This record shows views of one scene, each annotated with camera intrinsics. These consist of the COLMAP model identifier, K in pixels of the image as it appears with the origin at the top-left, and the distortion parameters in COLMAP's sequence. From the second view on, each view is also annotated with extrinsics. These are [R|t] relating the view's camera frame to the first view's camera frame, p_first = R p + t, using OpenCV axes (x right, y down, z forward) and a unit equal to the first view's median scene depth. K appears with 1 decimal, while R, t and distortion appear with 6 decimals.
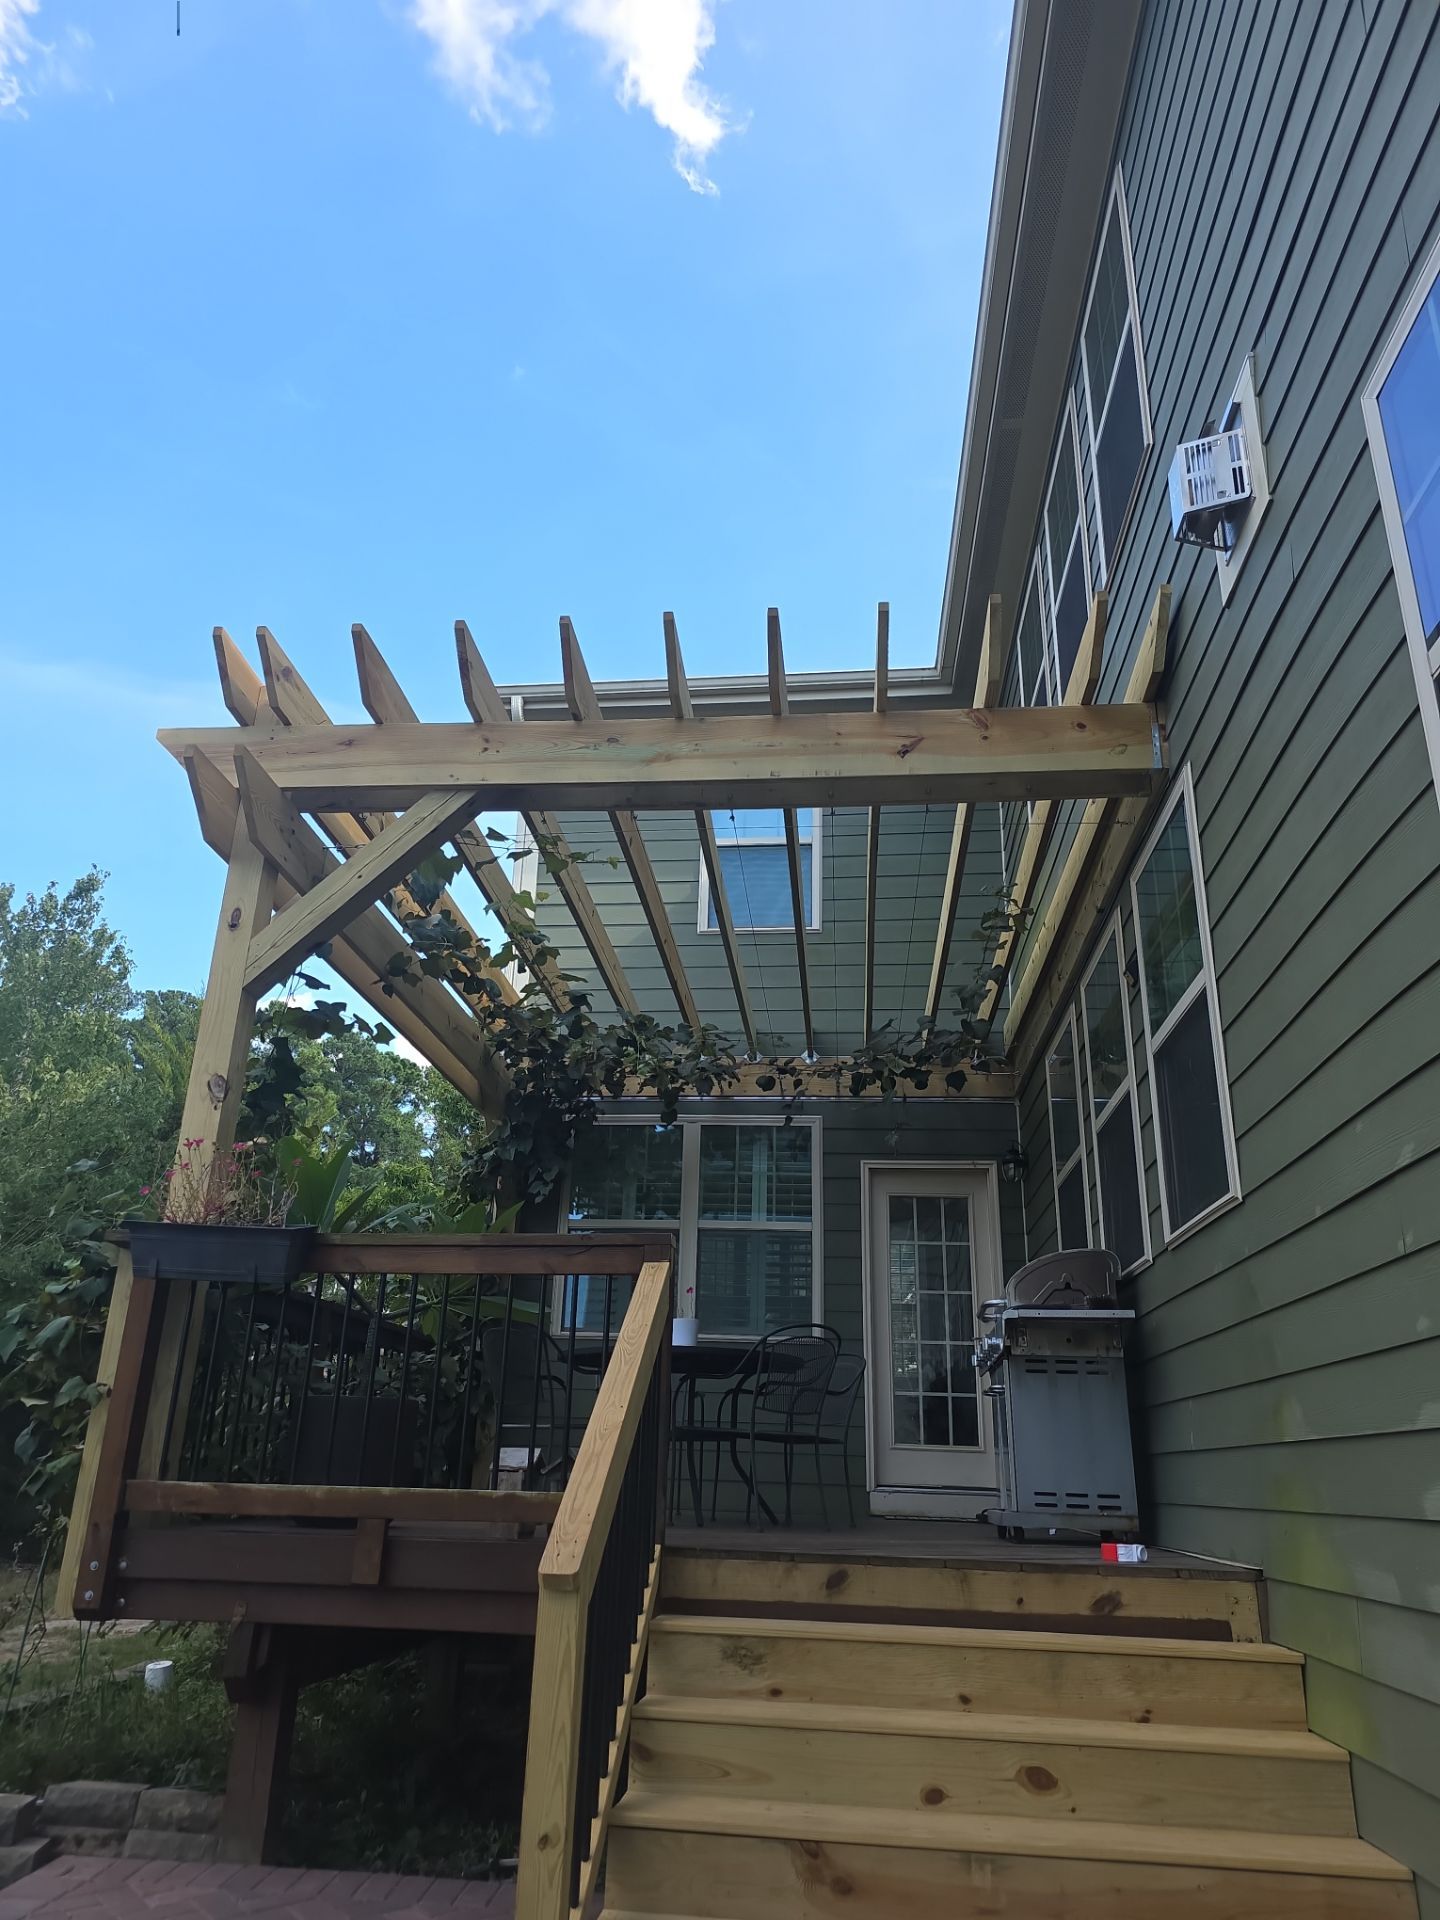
lens RADIAL K [[1293.2, 0, 693.7], [0, 1293.2, 983.4], [0, 0, 1]] dist [0.049237, -0.035443]
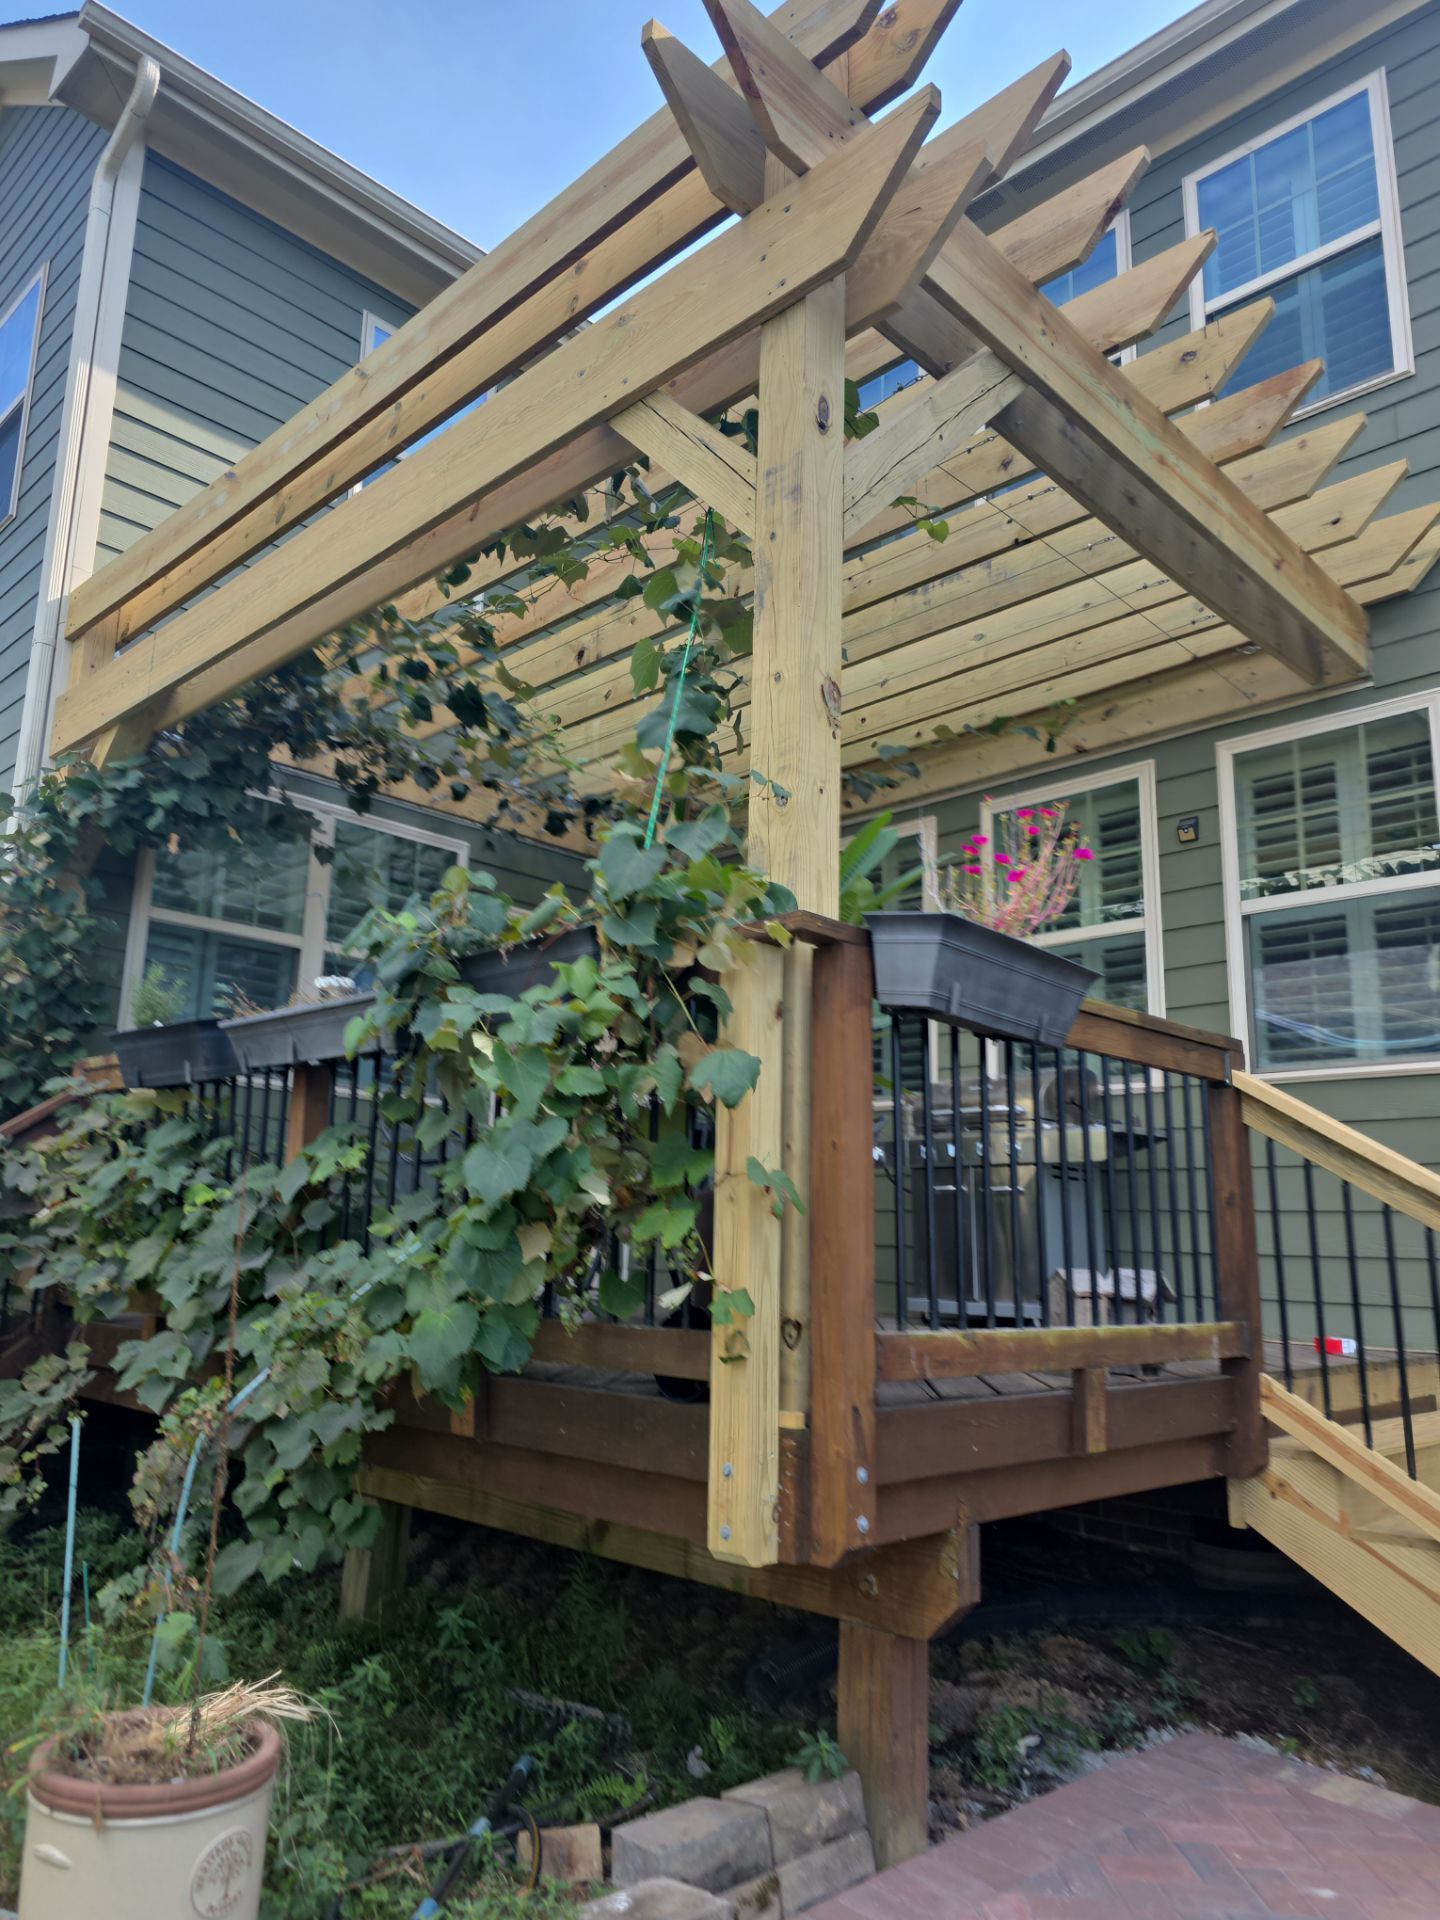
lens RADIAL K [[1343.5, 0, 688.9], [0, 1343.5, 966.0], [0, 0, 1]] dist [0.058799, -0.060456]
pose [[0.626921, 0.148105, 0.764876, -0.851166], [-0.282730, 0.958085, 0.046219, 0.184013], [-0.725971, -0.245229, 0.642517, 0.609852]]
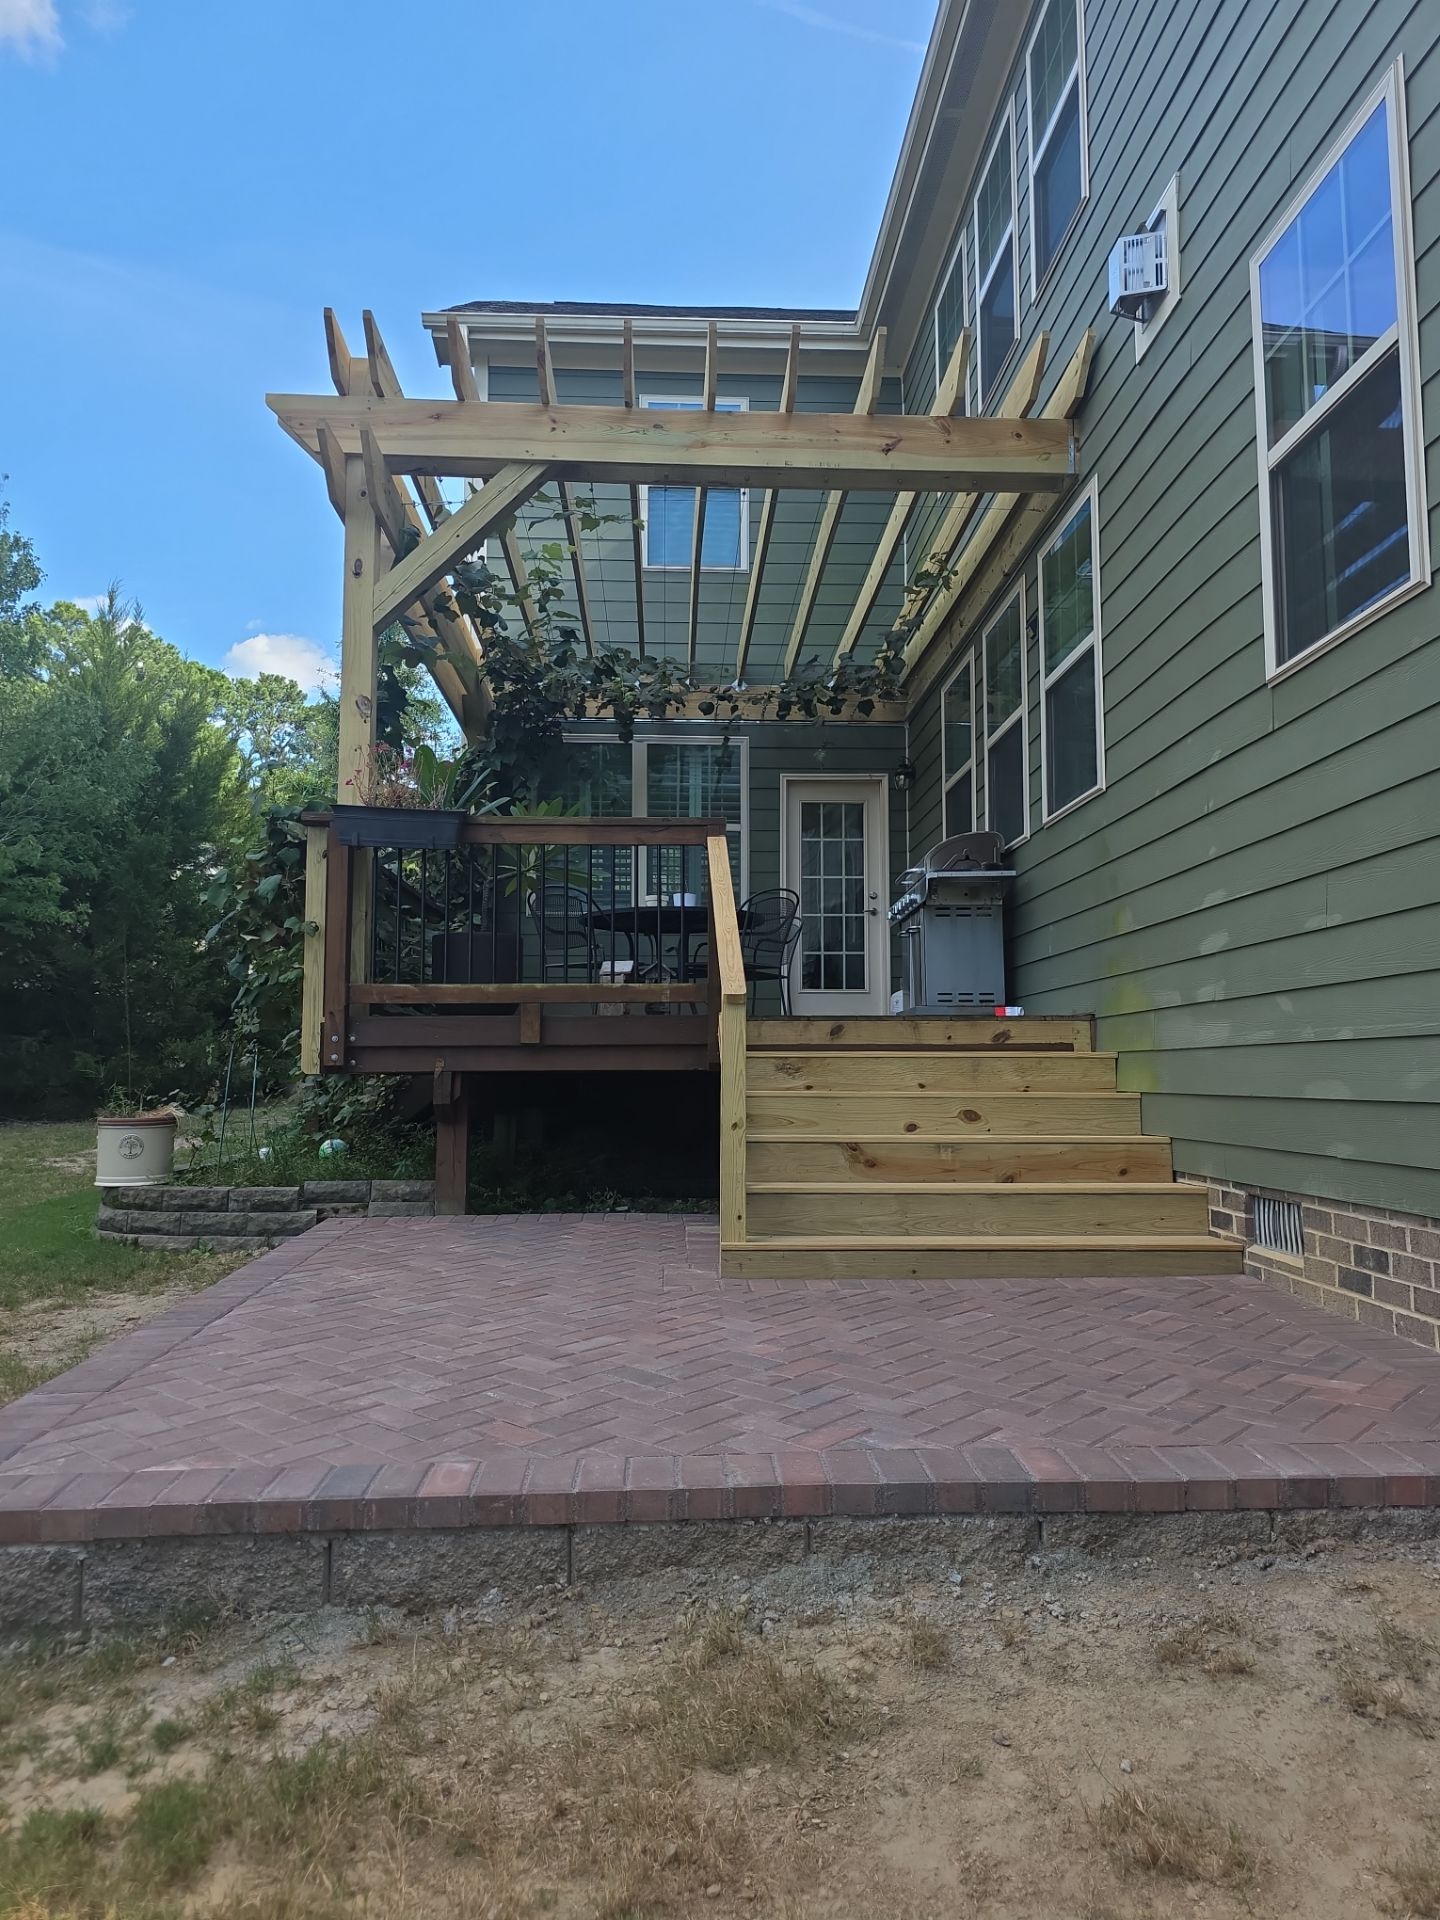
lens RADIAL K [[1293.4, 0, 730.7], [0, 1293.4, 947.1], [0, 0, 1]] dist [0.061033, -0.058546]
pose [[0.986141, -0.017443, 0.164989, -0.220279], [-0.025900, 0.966080, 0.256939, -0.030067], [-0.163875, -0.257652, 0.952240, -0.352180]]
